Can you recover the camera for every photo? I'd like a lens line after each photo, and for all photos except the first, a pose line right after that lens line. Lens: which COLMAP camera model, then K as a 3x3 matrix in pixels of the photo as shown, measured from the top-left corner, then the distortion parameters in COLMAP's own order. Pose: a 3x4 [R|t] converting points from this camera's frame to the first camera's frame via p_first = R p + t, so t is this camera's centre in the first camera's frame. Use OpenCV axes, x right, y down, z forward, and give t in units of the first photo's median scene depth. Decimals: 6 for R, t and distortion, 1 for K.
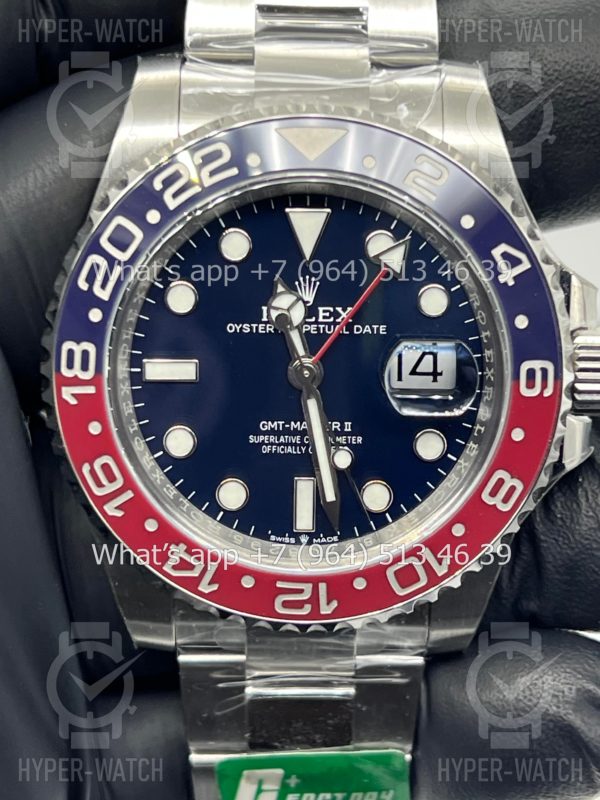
lens RADIAL K [[1817.3, 0, 300.0], [0, 1817.3, 400.0], [0, 0, 1]] dist [0.210927, 0.156080]
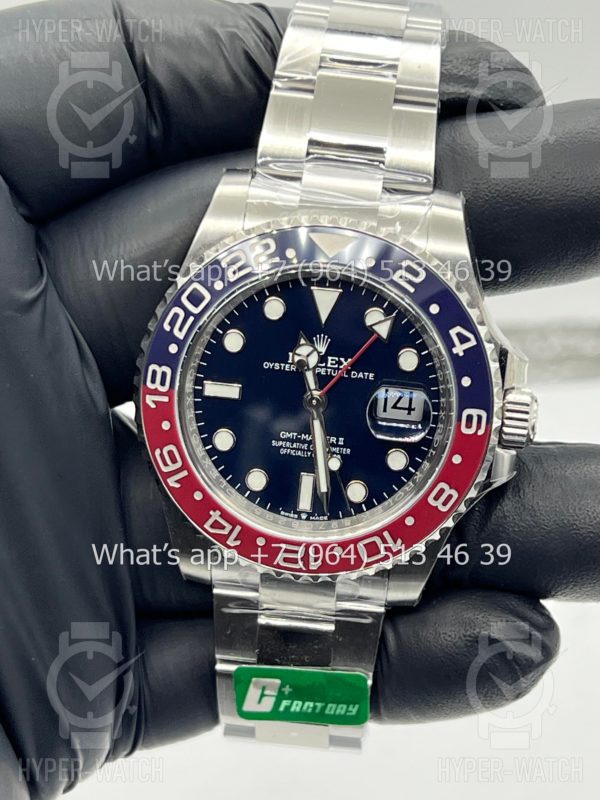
lens RADIAL K [[1900.1, 0, 300.0], [0, 1900.1, 400.0], [0, 0, 1]] dist [0.216960, -0.178400]
pose [[0.991927, 0.098895, -0.079371, 0.110509], [-0.096951, 0.994895, 0.027997, -0.056850], [0.081735, -0.020075, 0.996452, -0.495633]]
